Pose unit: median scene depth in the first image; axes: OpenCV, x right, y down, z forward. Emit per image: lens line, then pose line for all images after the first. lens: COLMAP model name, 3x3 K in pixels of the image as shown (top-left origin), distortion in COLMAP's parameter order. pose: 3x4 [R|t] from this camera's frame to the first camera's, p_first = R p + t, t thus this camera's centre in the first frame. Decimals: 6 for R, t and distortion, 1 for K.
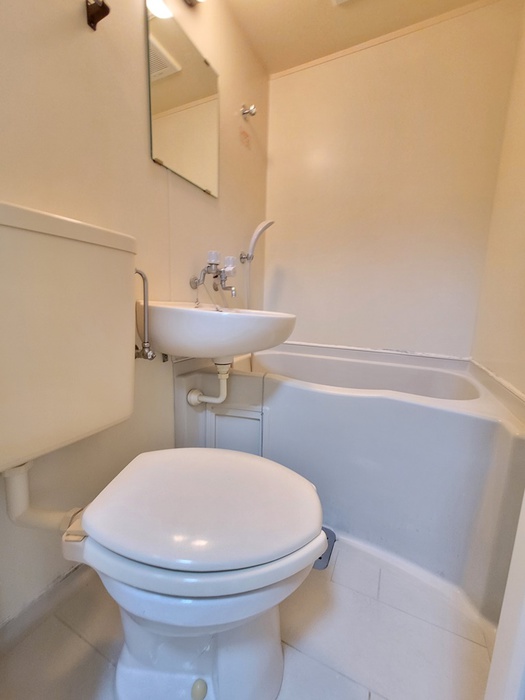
lens RADIAL K [[286.0, 0, 264.0], [0, 286.0, 351.6], [0, 0, 1]] dist [-0.002669, -0.000402]
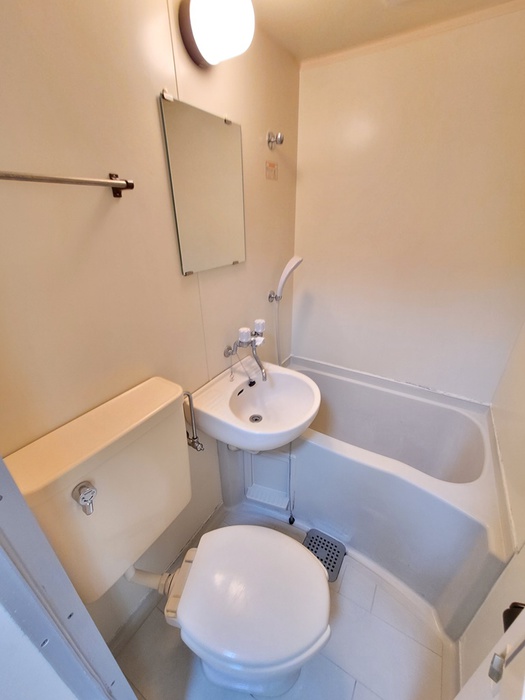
lens RADIAL K [[286.0, 0, 262.6], [0, 286.0, 353.4], [0, 0, 1]] dist [-0.002669, -0.000402]
pose [[0.994373, 0.005342, -0.105799, 0.004292], [0.025042, 0.958567, 0.283765, -0.554154], [0.102932, -0.284818, 0.953039, -0.031809]]
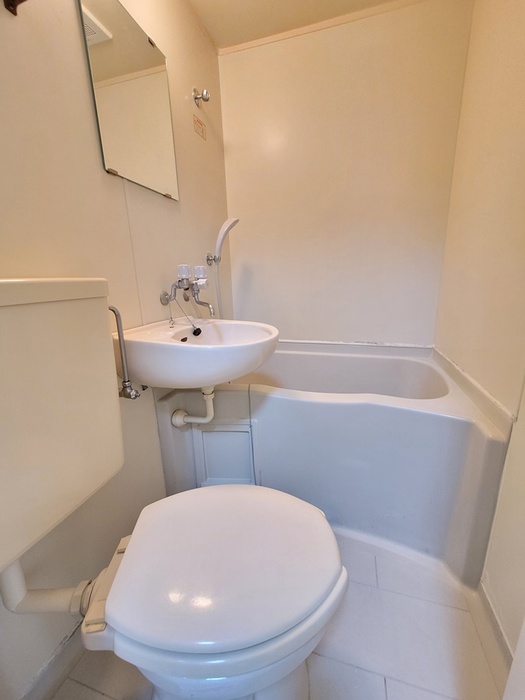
lens RADIAL K [[286.0, 0, 265.7], [0, 286.0, 349.0], [0, 0, 1]] dist [-0.002669, -0.000402]
pose [[0.985170, -0.098057, 0.140799, -0.069296], [0.085854, 0.992208, 0.090285, -0.137412], [-0.148555, -0.076858, 0.985913, 0.025306]]
